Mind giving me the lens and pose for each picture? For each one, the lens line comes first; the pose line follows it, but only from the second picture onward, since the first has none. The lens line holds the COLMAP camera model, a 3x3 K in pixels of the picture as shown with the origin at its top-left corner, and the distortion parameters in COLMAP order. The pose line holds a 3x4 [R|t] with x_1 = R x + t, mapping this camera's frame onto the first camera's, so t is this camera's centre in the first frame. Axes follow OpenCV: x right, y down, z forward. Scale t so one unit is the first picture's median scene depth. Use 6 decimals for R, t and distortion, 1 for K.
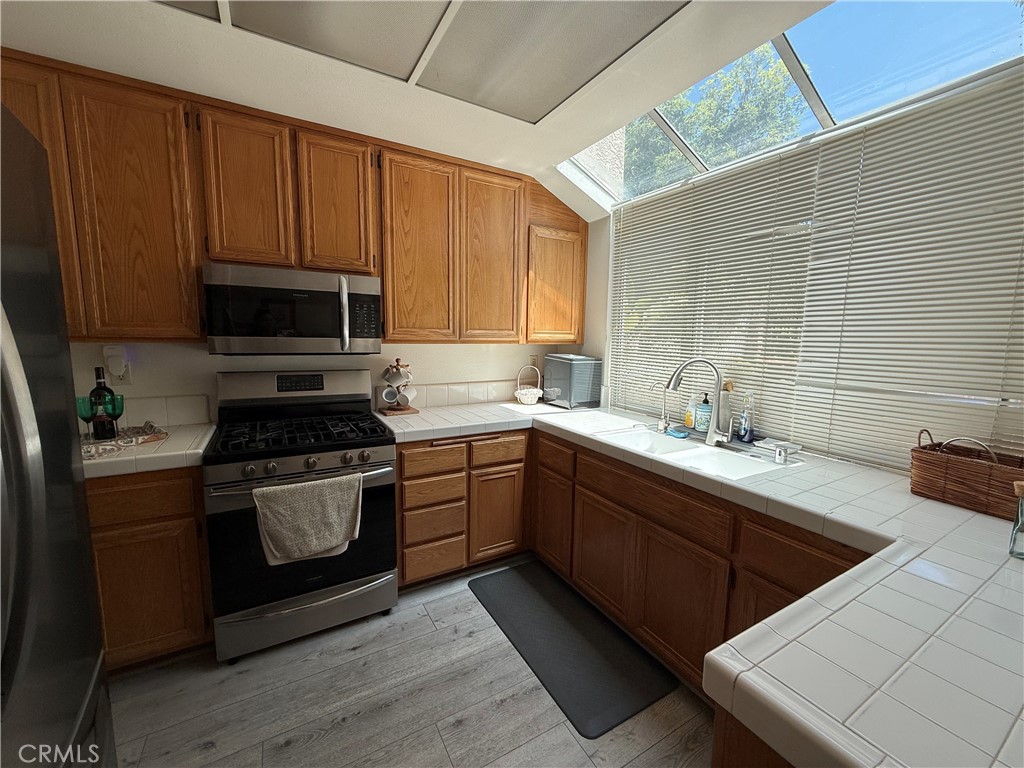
lens RADIAL K [[408.3, 0, 515.2], [0, 408.3, 383.7], [0, 0, 1]] dist [-0.000333, 0.000312]
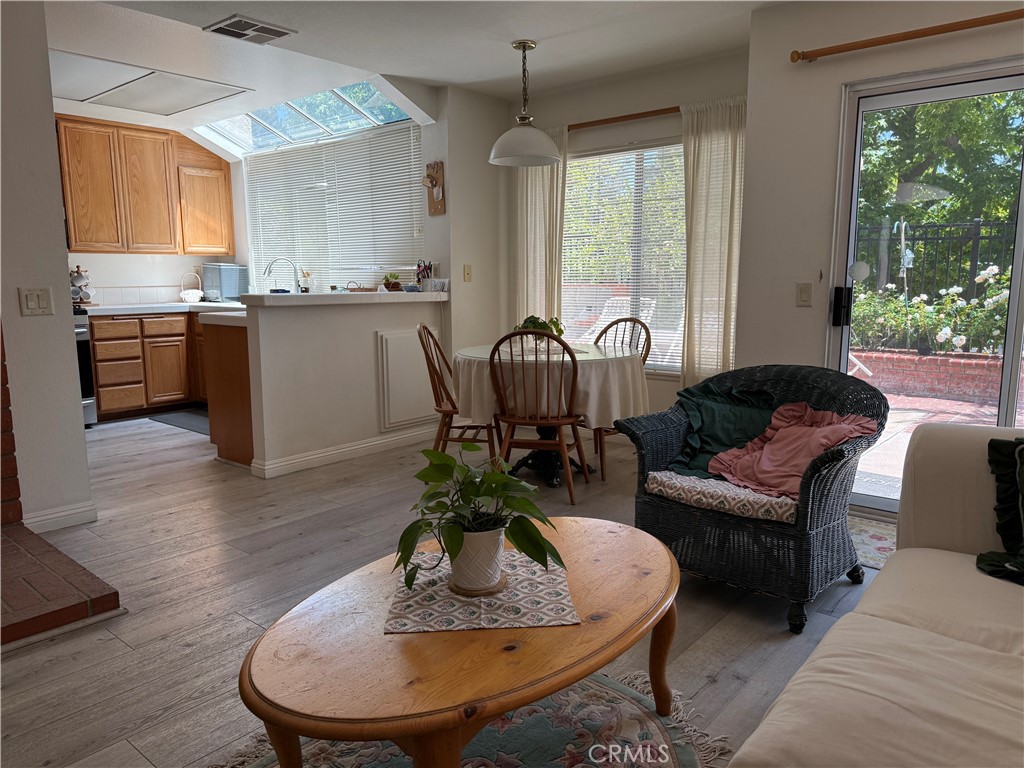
lens RADIAL K [[716.7, 0, 503.9], [0, 716.7, 380.0], [0, 0, 1]] dist [0.058884, -0.070539]
pose [[0.943320, -0.071495, 0.324092, 0.245828], [0.061384, 0.997258, 0.041327, 0.313701], [-0.326158, -0.019090, 0.945122, -1.794424]]
